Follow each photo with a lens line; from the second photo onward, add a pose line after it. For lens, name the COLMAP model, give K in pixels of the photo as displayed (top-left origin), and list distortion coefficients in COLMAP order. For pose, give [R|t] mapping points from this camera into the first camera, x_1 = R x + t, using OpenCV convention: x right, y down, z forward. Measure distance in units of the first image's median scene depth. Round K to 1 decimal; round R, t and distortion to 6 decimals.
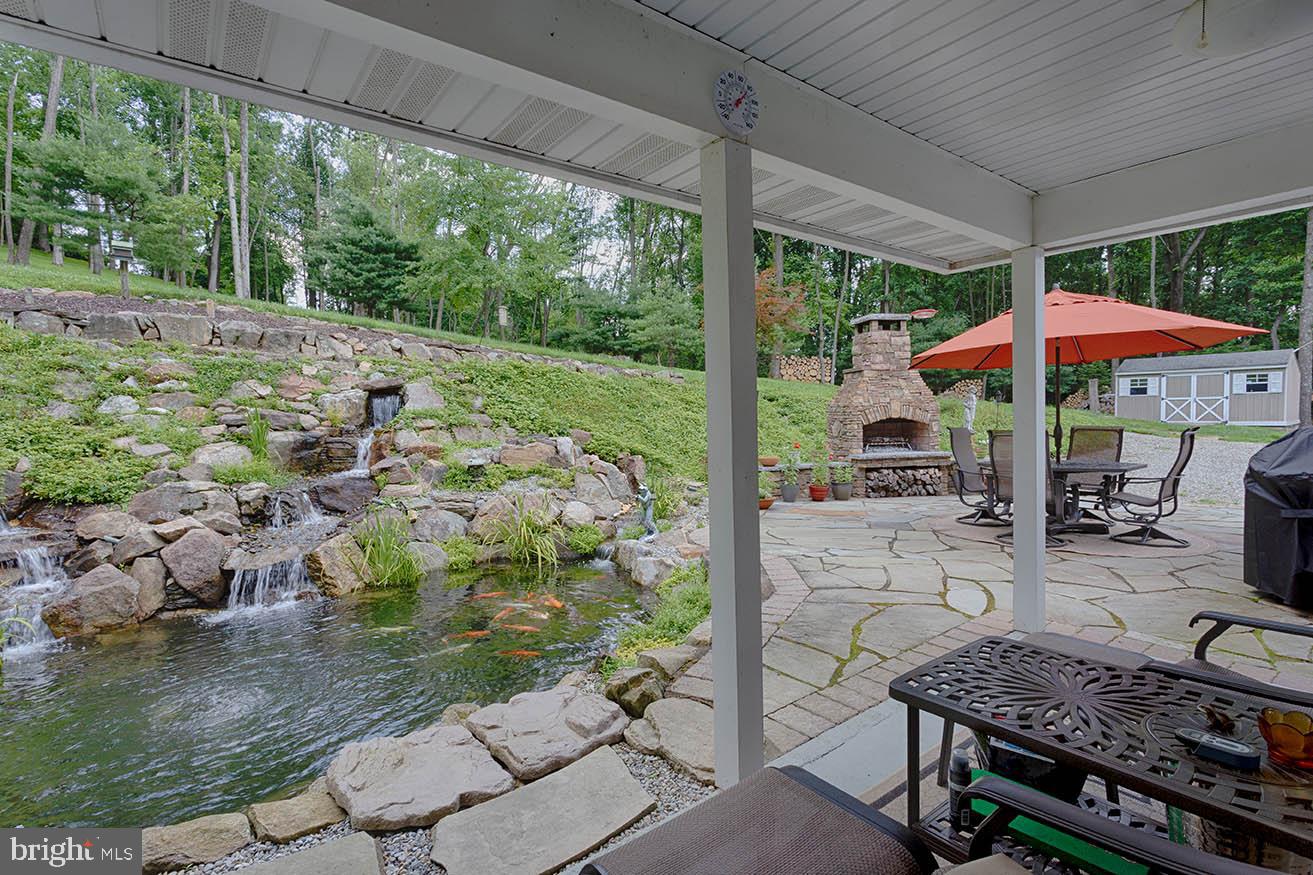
lens RADIAL K [[621.5, 0, 656.5], [0, 621.5, 437.5], [0, 0, 1]] dist [-0.000150, 0.000090]
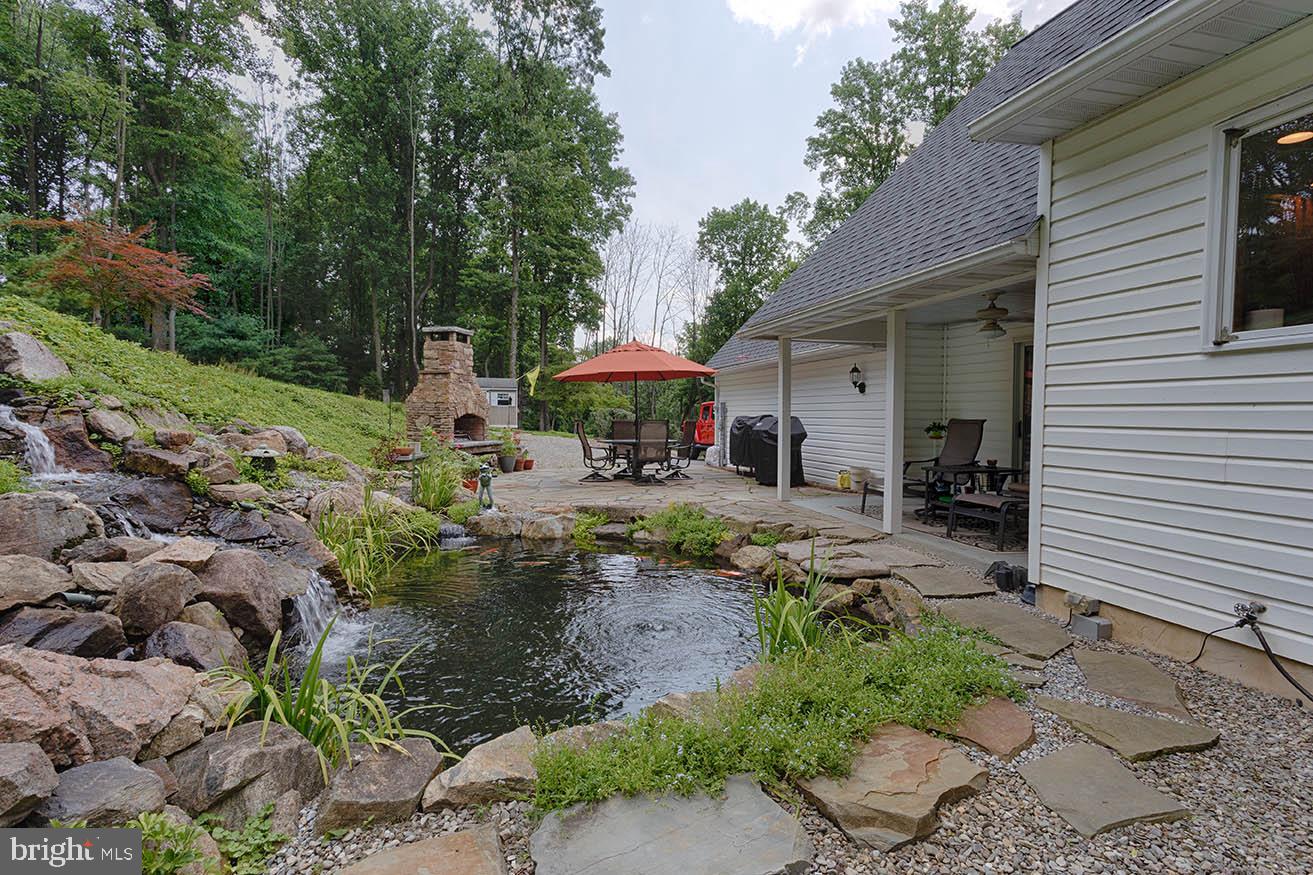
lens RADIAL K [[621.5, 0, 656.5], [0, 621.5, 437.5], [0, 0, 1]] dist [-0.000150, 0.000090]
pose [[0.385341, -0.006017, 0.922755, -0.374884], [0.015581, 0.999879, 0.000013, 0.013048], [-0.922643, 0.014373, 0.385388, 0.112265]]
